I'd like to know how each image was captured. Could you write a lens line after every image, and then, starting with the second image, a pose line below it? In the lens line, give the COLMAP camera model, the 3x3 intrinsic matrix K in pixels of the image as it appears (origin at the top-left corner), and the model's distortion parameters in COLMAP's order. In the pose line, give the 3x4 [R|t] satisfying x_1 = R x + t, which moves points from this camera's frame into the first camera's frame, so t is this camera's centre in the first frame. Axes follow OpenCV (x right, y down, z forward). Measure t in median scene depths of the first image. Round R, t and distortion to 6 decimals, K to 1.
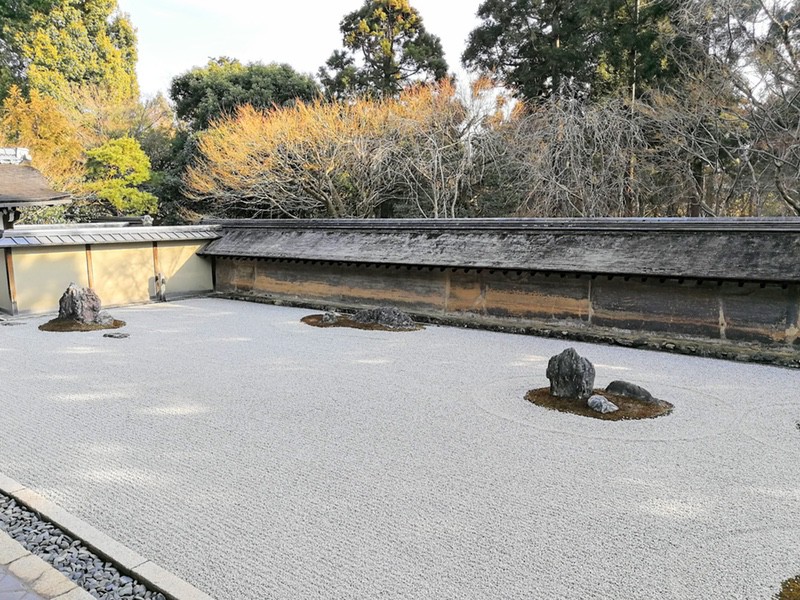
lens RADIAL K [[666.1, 0, 400.7], [0, 666.1, 302.5], [0, 0, 1]] dist [-0.022839, 0.044236]
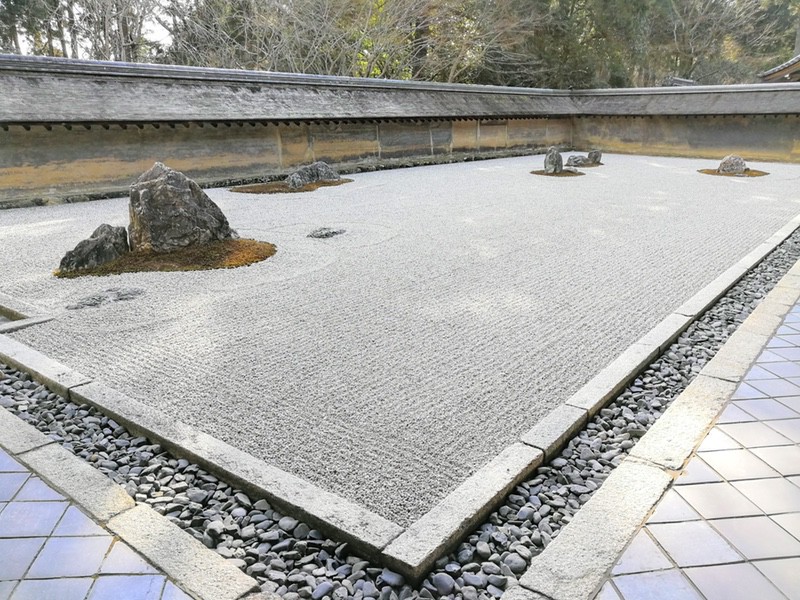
lens RADIAL K [[658.7, 0, 397.0], [0, 658.7, 301.3], [0, 0, 1]] dist [-0.025537, 0.049571]
pose [[-0.032232, -0.260836, 0.964845, -1.078870], [0.135324, 0.955318, 0.262782, -0.037253], [-0.990277, 0.139036, 0.004506, 0.982810]]
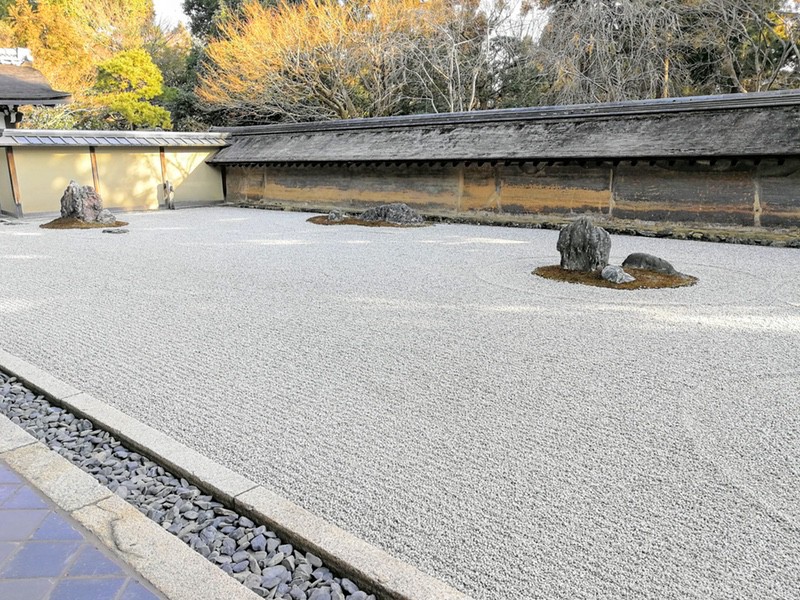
lens RADIAL K [[658.7, 0, 397.0], [0, 658.7, 301.3], [0, 0, 1]] dist [-0.025537, 0.049571]
pose [[0.998889, 0.007148, -0.046589, 0.028677], [-0.003129, 0.996311, 0.085758, 0.070637], [0.047030, -0.085517, 0.995226, 0.059178]]
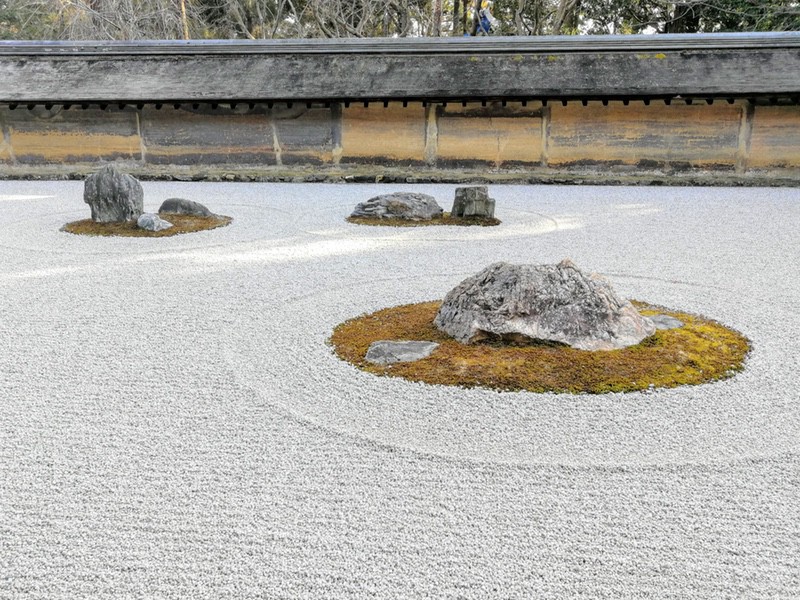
lens RADIAL K [[658.7, 0, 397.0], [0, 658.7, 301.3], [0, 0, 1]] dist [-0.025537, 0.049571]
pose [[0.818439, -0.163373, 0.550878, 0.043185], [0.069490, 0.979833, 0.187346, 0.071402], [-0.570376, -0.115050, 0.813286, 0.058650]]
